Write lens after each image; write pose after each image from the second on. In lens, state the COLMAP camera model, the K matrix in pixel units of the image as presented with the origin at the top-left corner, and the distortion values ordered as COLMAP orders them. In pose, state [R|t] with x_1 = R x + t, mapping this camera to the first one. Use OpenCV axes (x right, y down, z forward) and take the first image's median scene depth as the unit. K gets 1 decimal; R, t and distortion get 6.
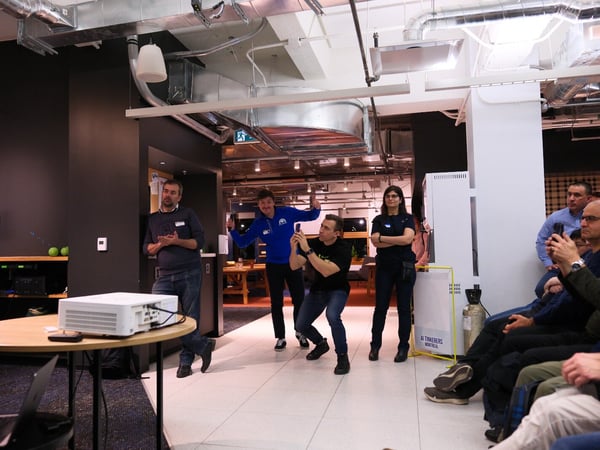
lens RADIAL K [[516.7, 0, 267.3], [0, 516.7, 222.0], [0, 0, 1]] dist [-0.011754, 0.013881]
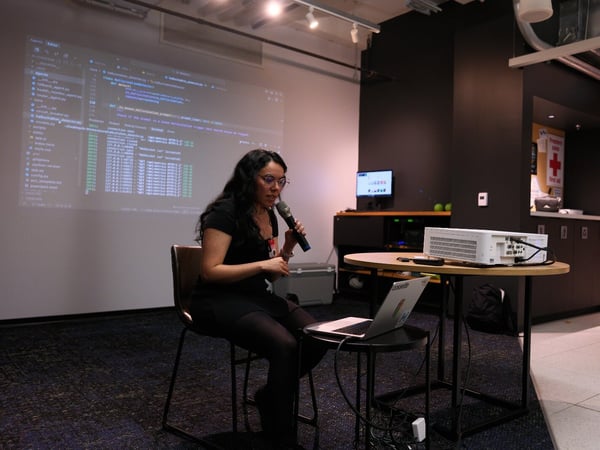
lens RADIAL K [[516.7, 0, 340.6], [0, 516.7, 223.1], [0, 0, 1]] dist [-0.011754, 0.013881]
pose [[0.822730, 0.032878, -0.567480, 0.022652], [-0.006064, 0.998777, 0.049074, 0.041630], [0.568400, -0.036934, 0.821923, 0.018963]]
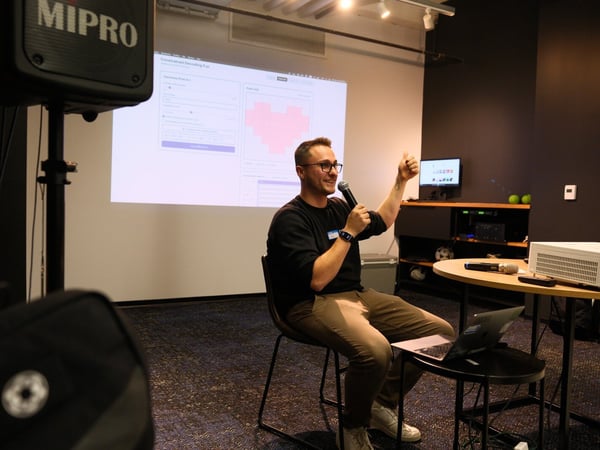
lens RADIAL K [[516.7, 0, 266.5], [0, 516.7, 222.7], [0, 0, 1]] dist [-0.011754, 0.013881]
pose [[0.677419, 0.065337, -0.732690, -0.012175], [0.004332, 0.995676, 0.092794, 0.009217], [0.735584, -0.066034, 0.674207, -0.013375]]
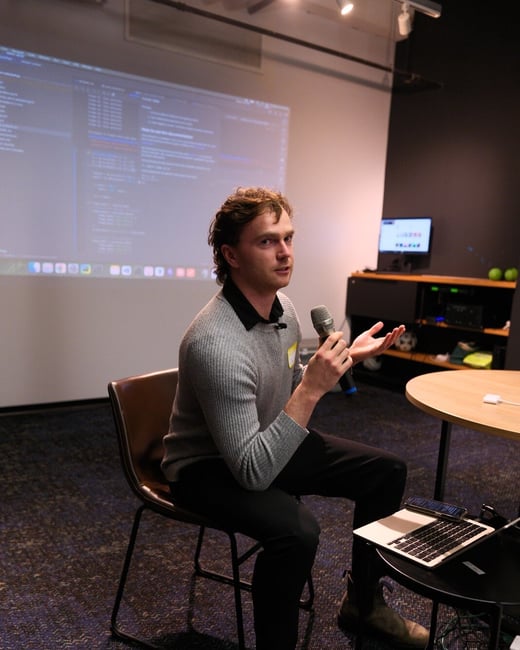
lens RADIAL K [[596.8, 0, 259.8], [0, 596.8, 386.6], [0, 0, 1]] dist [-0.007408, 0.000000]
pose [[0.752962, 0.183573, -0.631941, -0.087717], [-0.014962, 0.964831, 0.262447, -0.010649], [0.657894, -0.188157, 0.729228, 0.079609]]
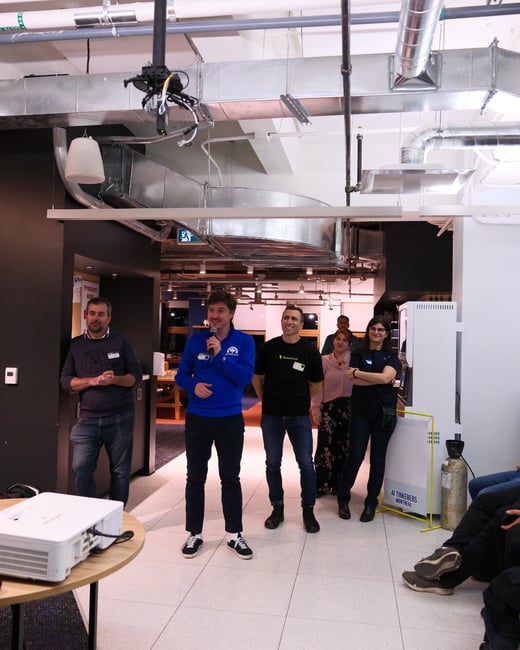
lens RADIAL K [[596.8, 0, 259.0], [0, 596.8, 325.2], [0, 0, 1]] dist [-0.007408, 0.000000]
pose [[0.993758, 0.040028, 0.104127, -0.038656], [-0.044127, 0.998327, 0.037370, -0.086636], [-0.102457, -0.041731, 0.993862, 0.049937]]
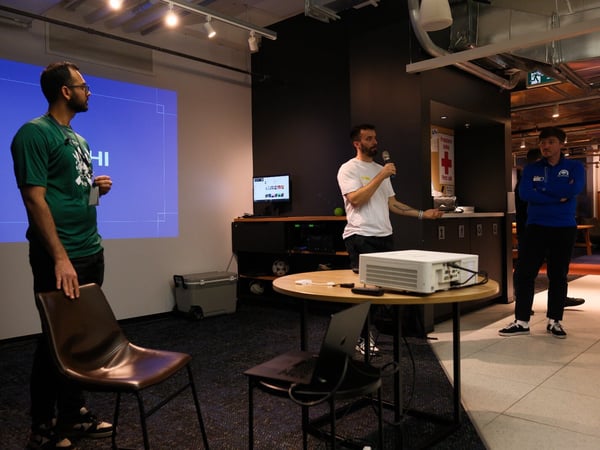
lens RADIAL K [[516.7, 0, 265.3], [0, 516.7, 223.0], [0, 0, 1]] dist [-0.011754, 0.013881]
pose [[0.870352, 0.002386, -0.492424, -0.025655], [0.034990, 0.997161, 0.066676, 0.005030], [0.491185, -0.075261, 0.867798, 0.004201]]
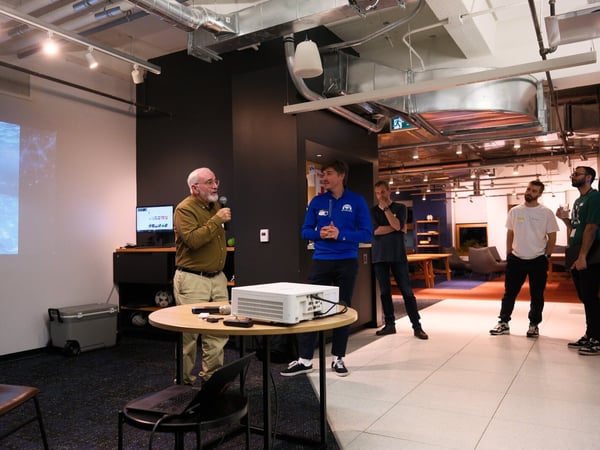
lens RADIAL K [[516.7, 0, 265.5], [0, 516.7, 223.9], [0, 0, 1]] dist [-0.011754, 0.013881]
pose [[0.955039, -0.011904, -0.296242, -0.003843], [0.018998, 0.999597, 0.021081, -0.003242], [0.295872, -0.025761, 0.954880, -0.010038]]
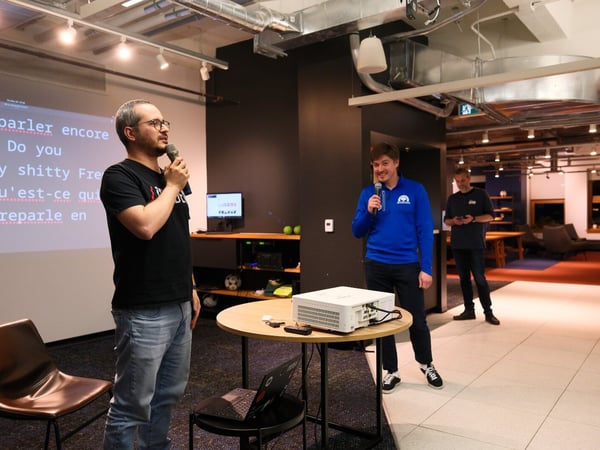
lens RADIAL K [[516.7, 0, 290.0], [0, 516.7, 224.9], [0, 0, 1]] dist [-0.011754, 0.013881]
pose [[0.925159, 0.011457, -0.379407, 0.016152], [0.020287, 0.996623, 0.079564, -0.046815], [0.379037, -0.081307, 0.921803, -0.032454]]
